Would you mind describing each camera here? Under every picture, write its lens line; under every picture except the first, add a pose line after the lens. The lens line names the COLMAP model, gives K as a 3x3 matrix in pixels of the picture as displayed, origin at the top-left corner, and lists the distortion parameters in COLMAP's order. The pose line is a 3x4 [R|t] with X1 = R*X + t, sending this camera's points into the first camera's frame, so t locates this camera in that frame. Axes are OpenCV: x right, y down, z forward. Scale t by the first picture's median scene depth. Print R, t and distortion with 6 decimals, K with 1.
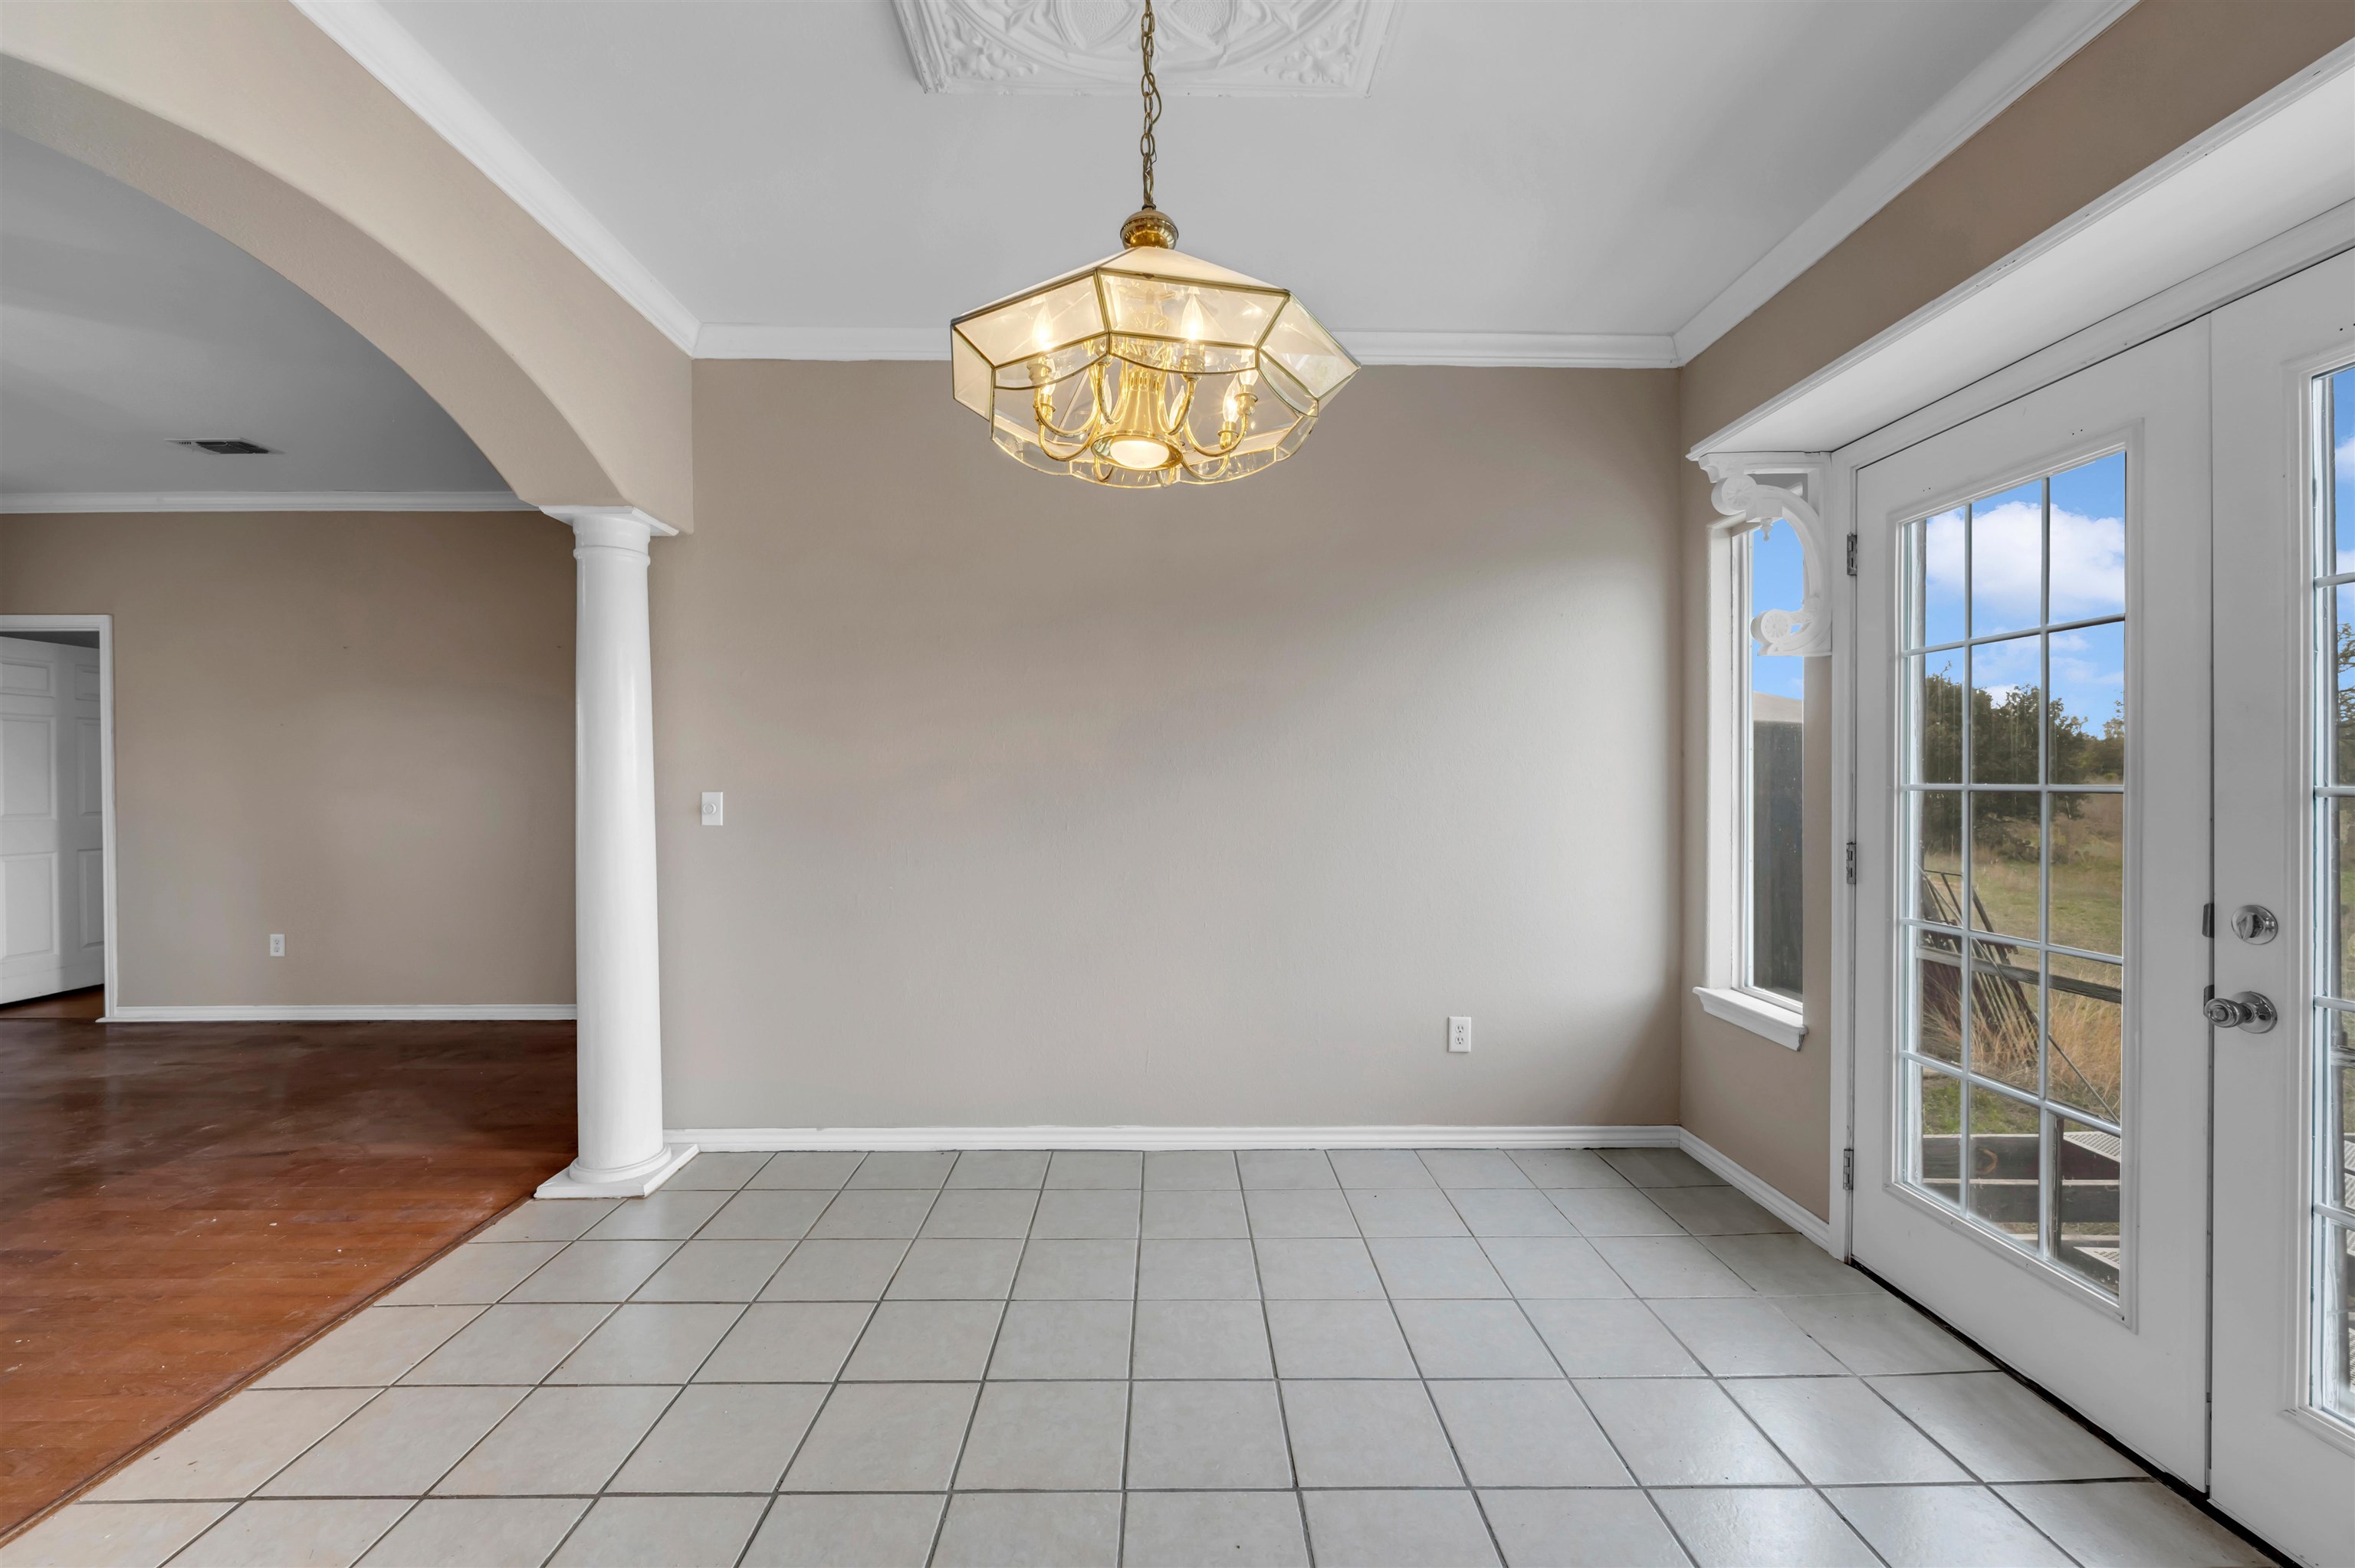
lens RADIAL K [[937.8, 0, 1190.5], [0, 937.8, 786.9], [0, 0, 1]] dist [-0.006535, 0.000263]
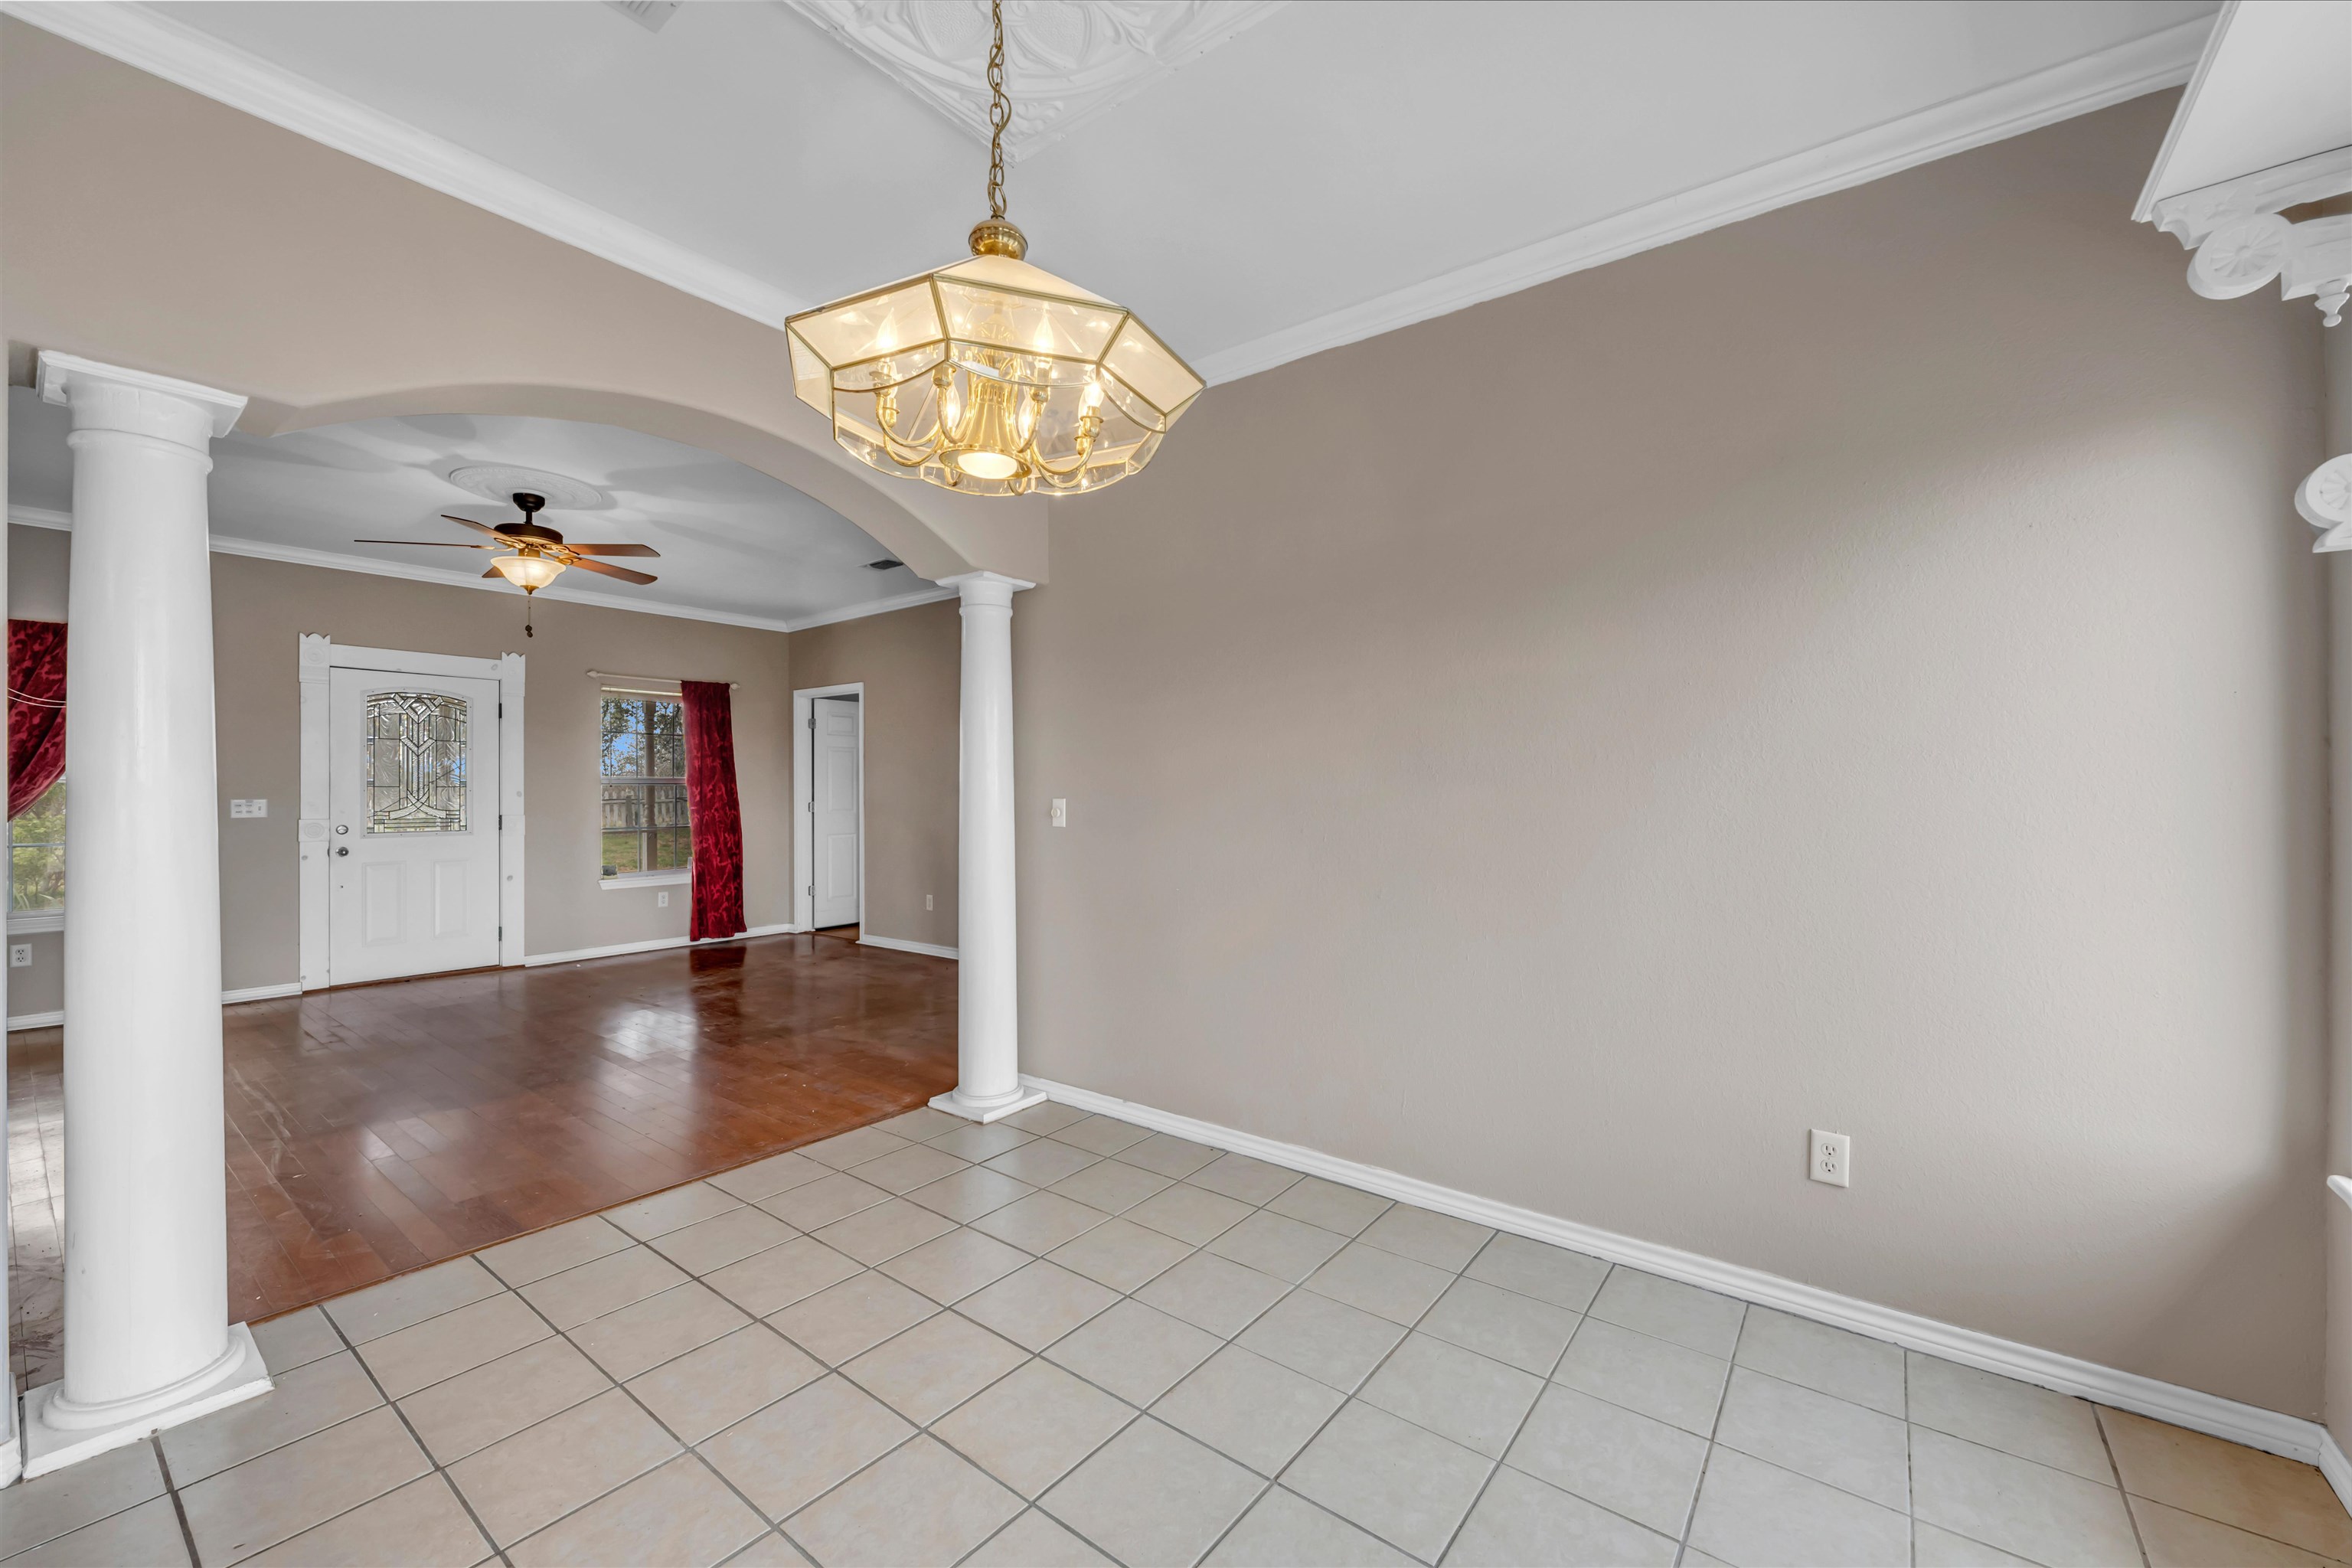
lens RADIAL K [[936.8, 0, 1181.2], [0, 936.8, 789.5], [0, 0, 1]] dist [-0.006535, 0.000263]
pose [[0.780136, 0.001399, -0.625608, 0.386009], [-0.005519, 0.999974, -0.004646, -0.002102], [0.625585, 0.007077, 0.780124, 0.182454]]
